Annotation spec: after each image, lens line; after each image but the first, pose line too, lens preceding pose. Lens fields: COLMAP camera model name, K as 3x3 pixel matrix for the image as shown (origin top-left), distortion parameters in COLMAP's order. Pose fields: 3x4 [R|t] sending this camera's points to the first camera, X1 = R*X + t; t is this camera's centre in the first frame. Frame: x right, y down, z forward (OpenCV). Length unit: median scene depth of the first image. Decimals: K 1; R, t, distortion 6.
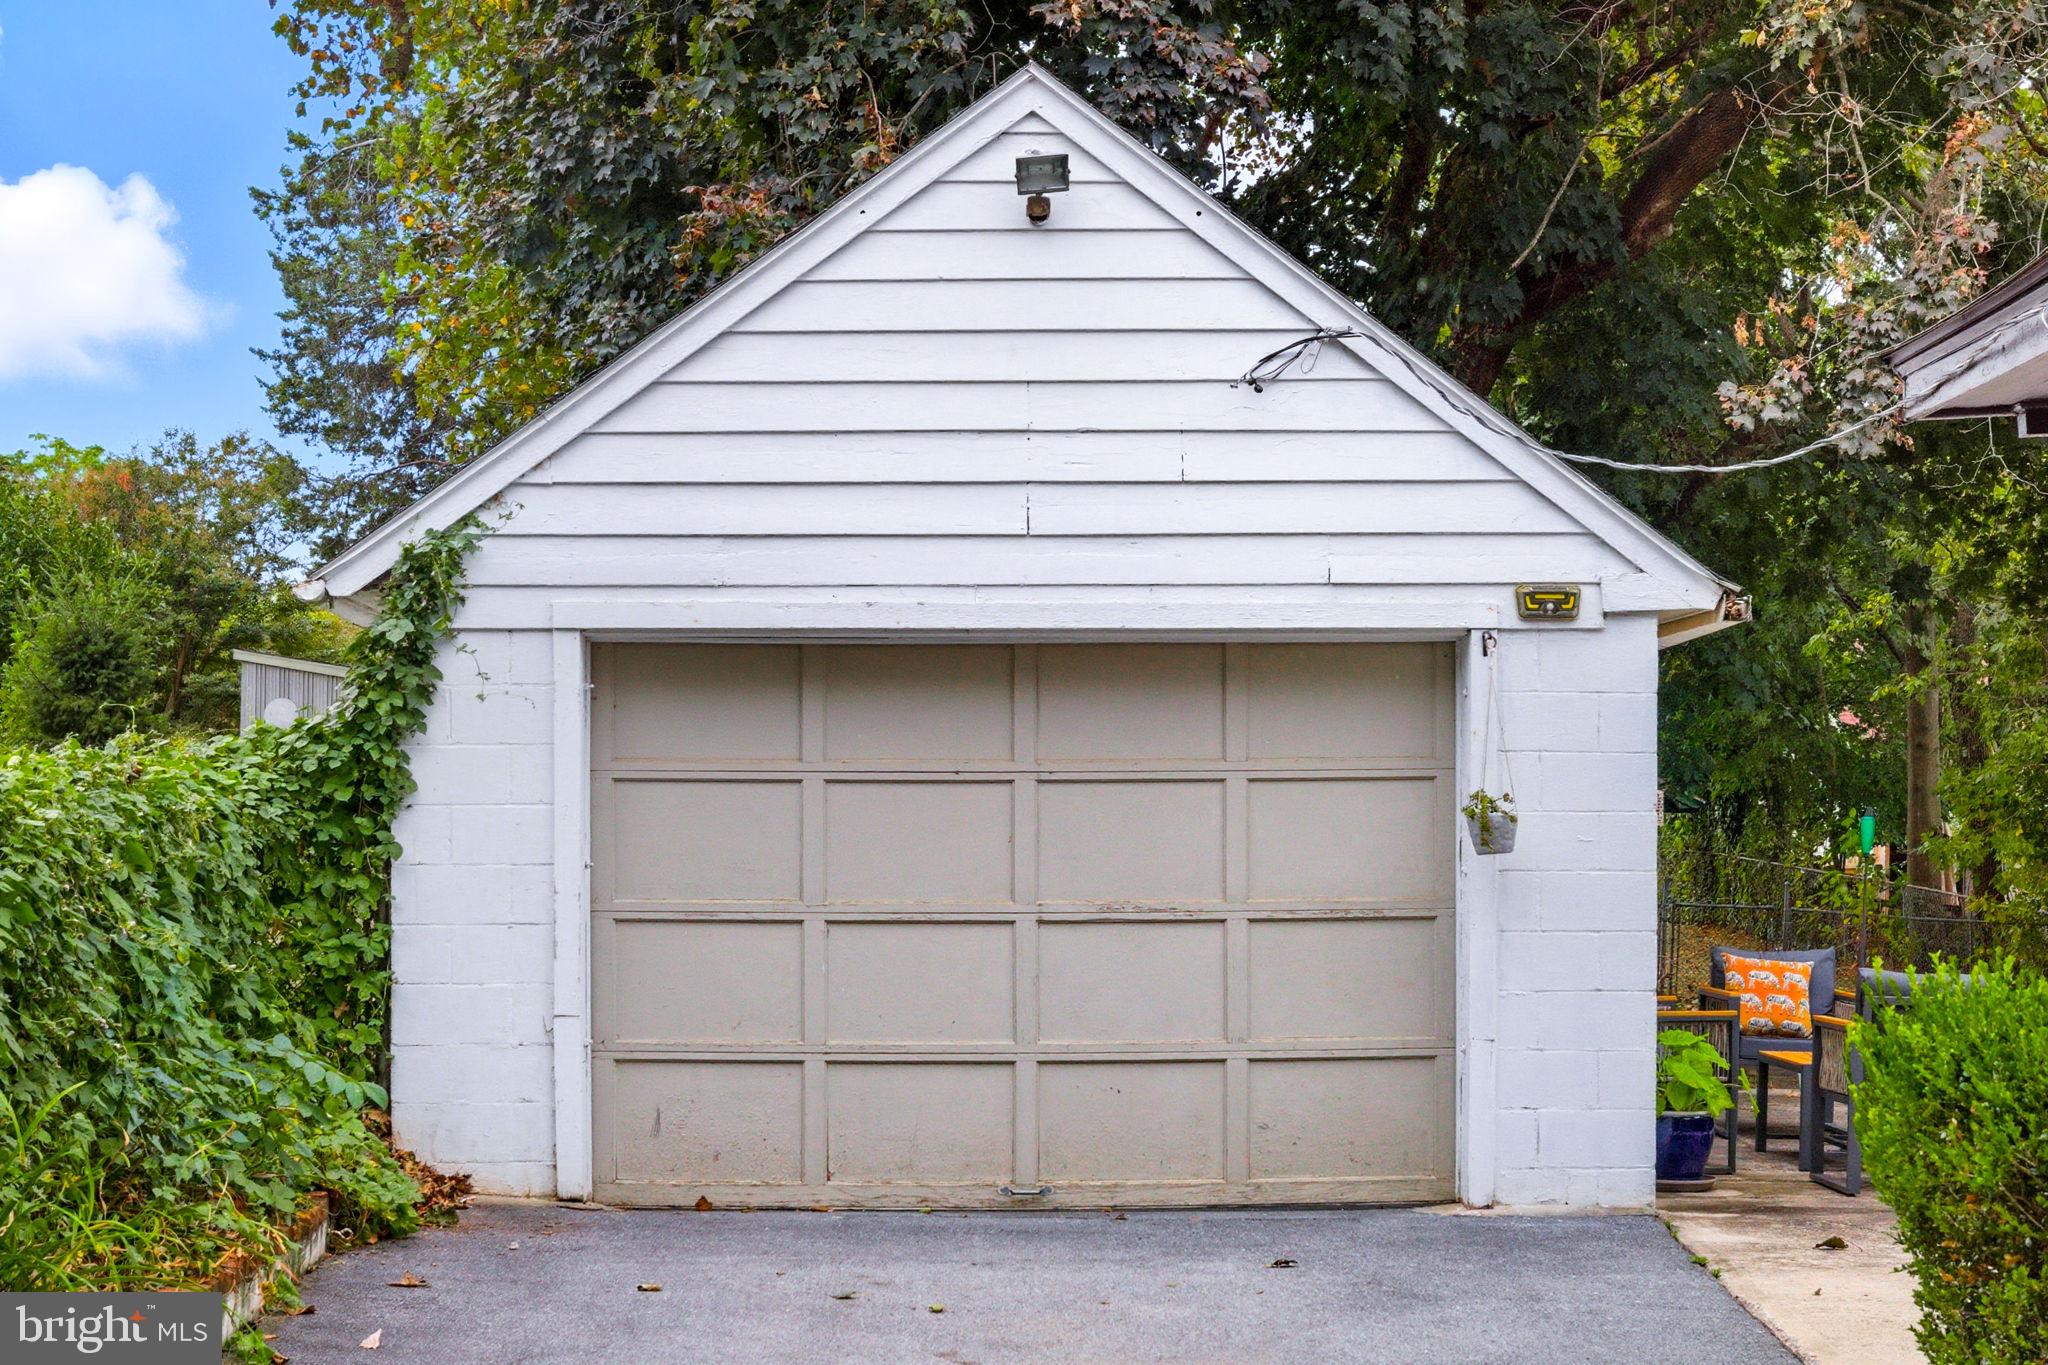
lens RADIAL K [[3219.4, 0, 1024.0], [0, 3219.4, 682.5], [0, 0, 1]] dist [0.273954, -2.186656]
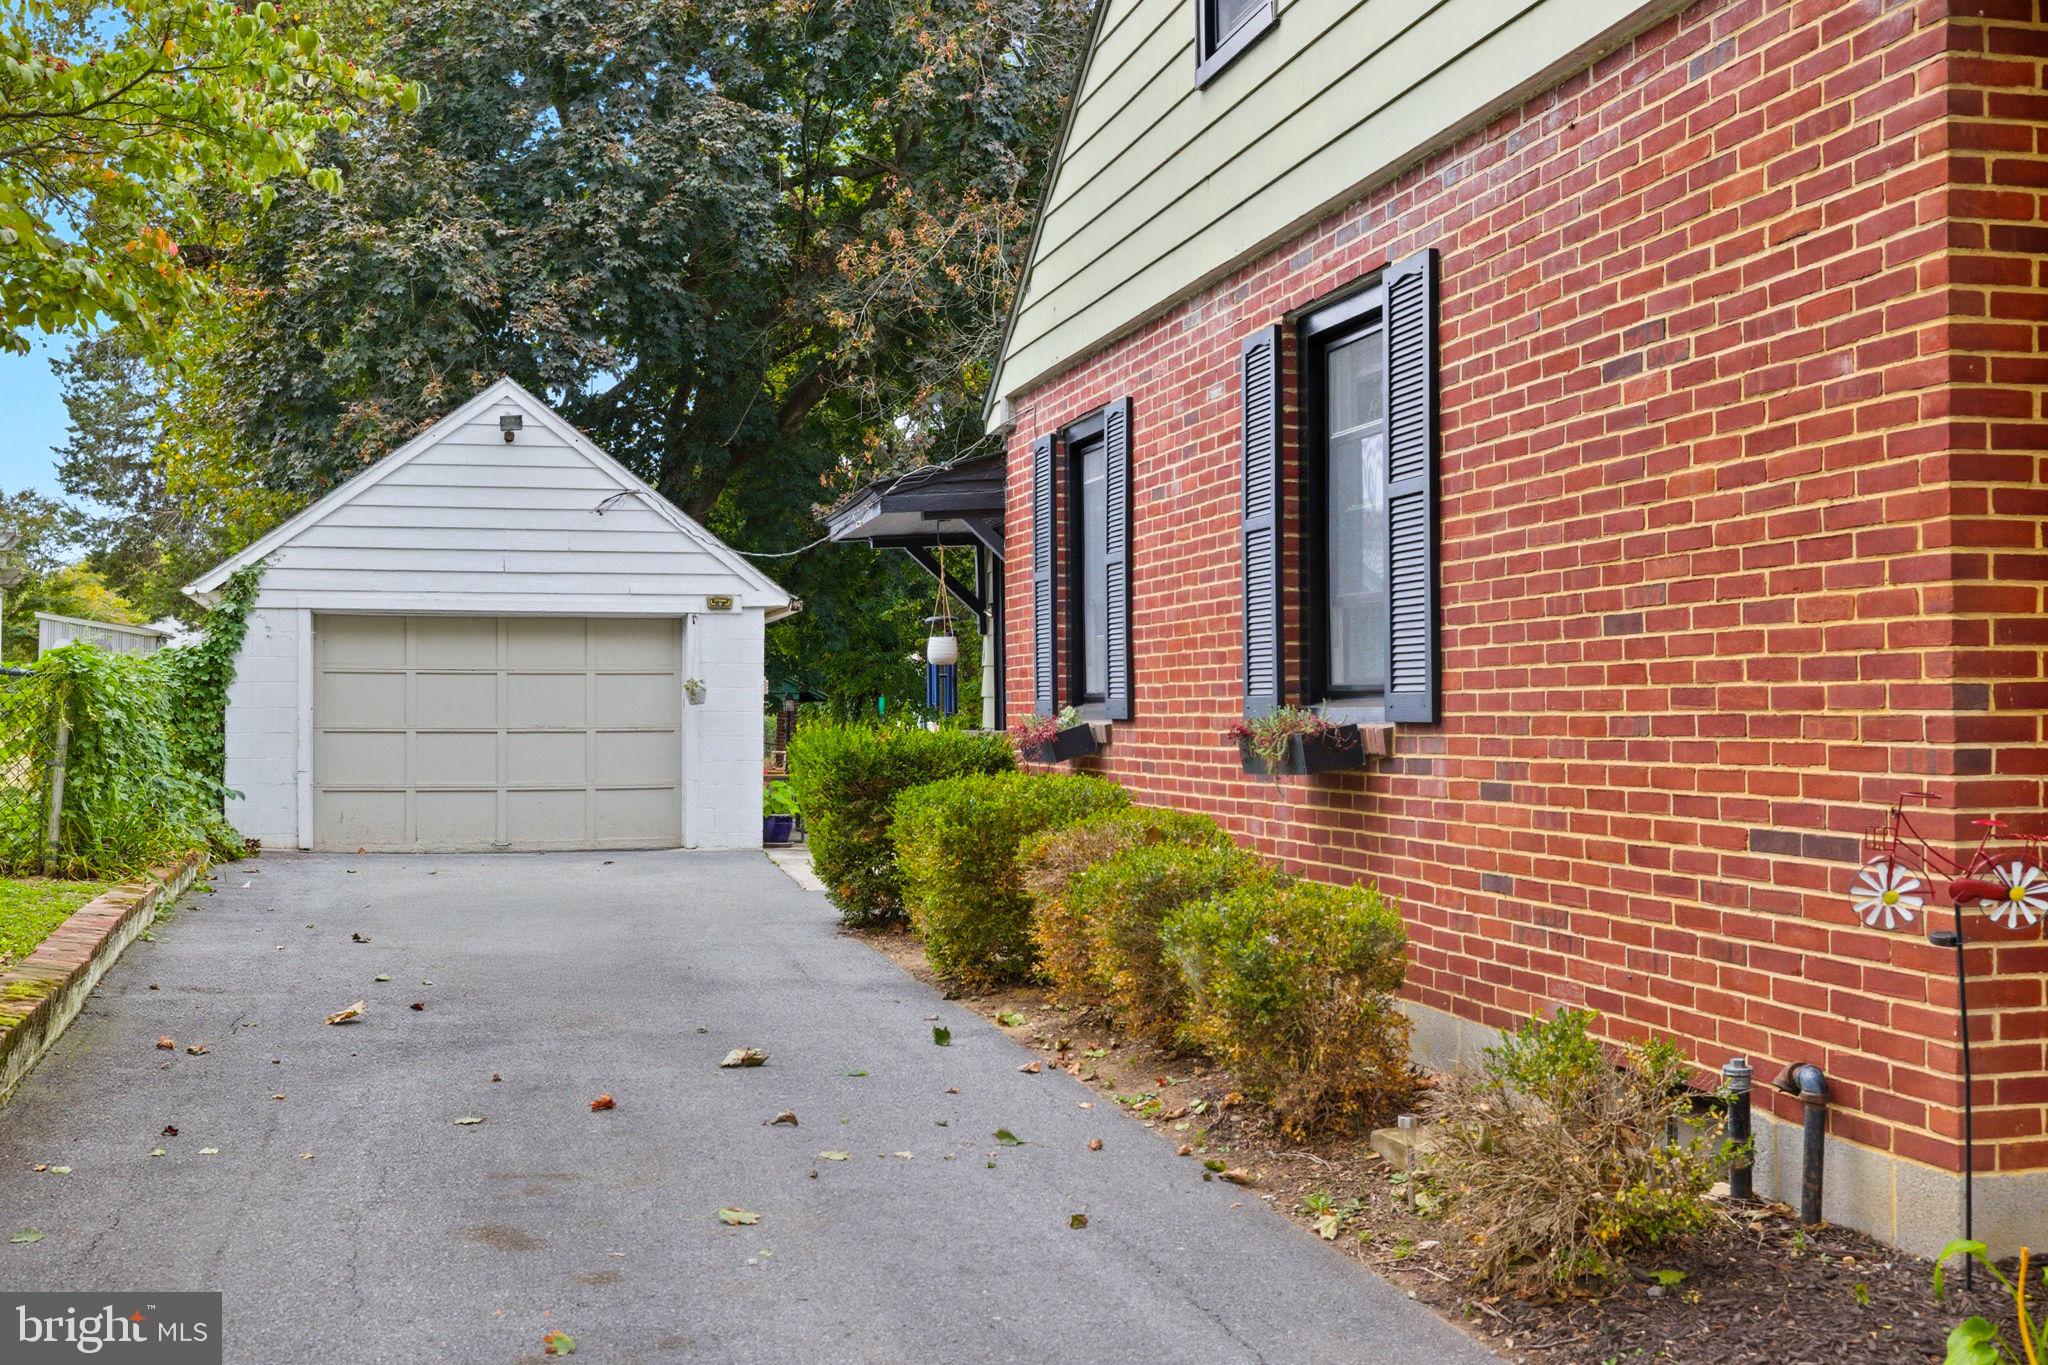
lens RADIAL K [[2305.6, 0, 1024.0], [0, 2305.6, 682.5], [0, 0, 1]] dist [-0.000838, 0.007952]
pose [[0.970571, 0.005344, 0.240754, -0.034196], [-0.009802, 0.999802, 0.017326, 0.003252], [-0.240614, -0.019176, 0.970431, -0.726772]]
